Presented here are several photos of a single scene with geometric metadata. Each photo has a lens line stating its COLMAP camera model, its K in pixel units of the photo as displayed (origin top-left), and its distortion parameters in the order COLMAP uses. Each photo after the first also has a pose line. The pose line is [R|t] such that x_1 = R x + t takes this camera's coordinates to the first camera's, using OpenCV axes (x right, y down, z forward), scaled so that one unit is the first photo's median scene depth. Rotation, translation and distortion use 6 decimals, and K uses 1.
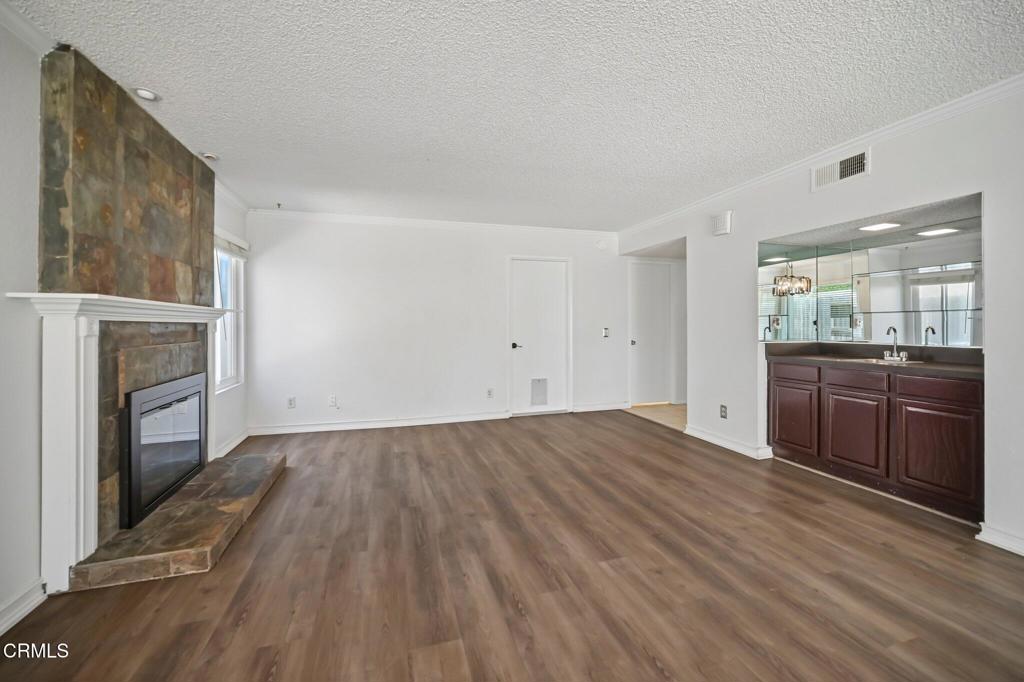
lens RADIAL K [[411.0, 0, 511.9], [0, 411.0, 324.8], [0, 0, 1]] dist [-0.002712, 0.000157]
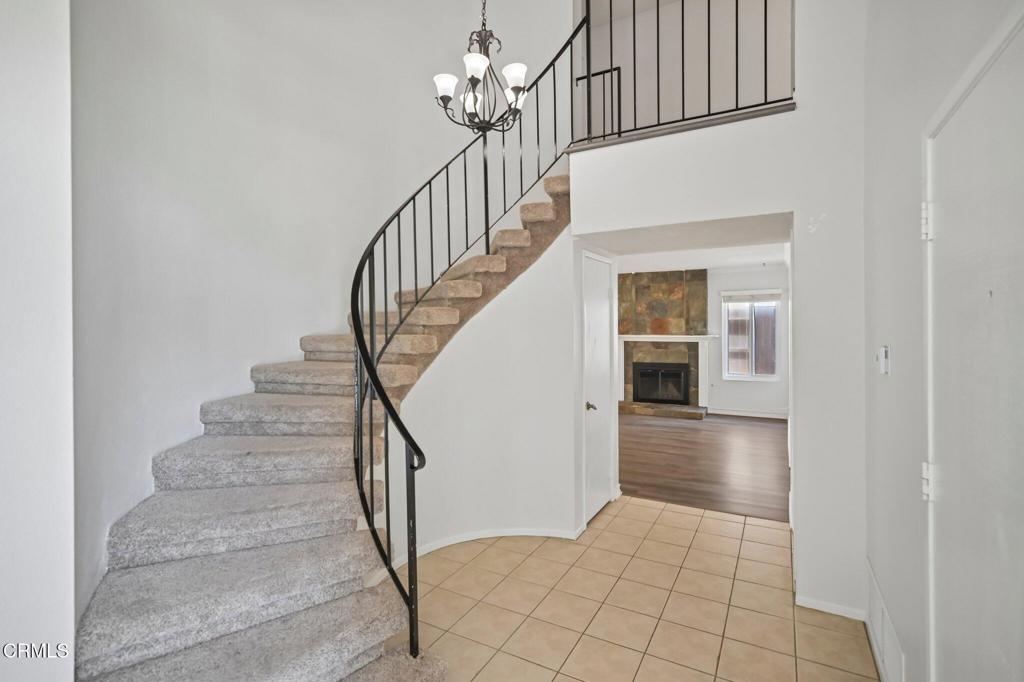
lens RADIAL K [[480.8, 0, 512.1], [0, 480.8, 330.2], [0, 0, 1]] dist [-0.000970, 0.000037]
pose [[-0.719870, 0.018890, -0.693851, 1.622267], [0.009906, 0.999807, 0.016943, -0.112836], [0.694038, 0.005323, -0.719919, 2.008706]]
